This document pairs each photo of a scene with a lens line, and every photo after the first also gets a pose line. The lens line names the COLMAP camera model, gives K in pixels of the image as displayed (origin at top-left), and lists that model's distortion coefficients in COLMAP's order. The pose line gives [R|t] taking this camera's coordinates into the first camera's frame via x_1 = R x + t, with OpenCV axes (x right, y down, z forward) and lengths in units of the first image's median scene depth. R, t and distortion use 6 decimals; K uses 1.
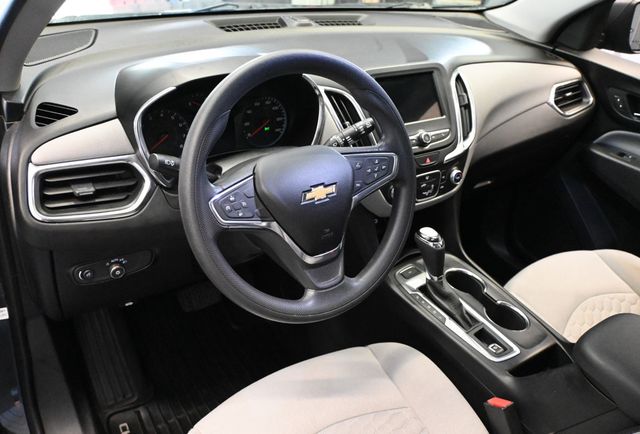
lens RADIAL K [[565.2, 0, 320.0], [0, 565.2, 217.0], [0, 0, 1]] dist [-0.013678, -0.007202]
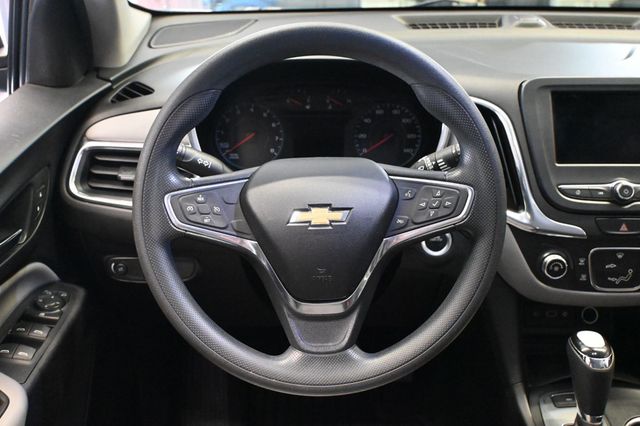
lens RADIAL K [[696.6, 0, 320.0], [0, 696.6, 213.0], [0, 0, 1]] dist [0.016174, 0.020431]
pose [[0.813769, 0.161854, -0.558197, 0.447760], [-0.227649, 0.972464, -0.049905, -0.002193], [0.534749, 0.167684, 0.828206, 0.238931]]
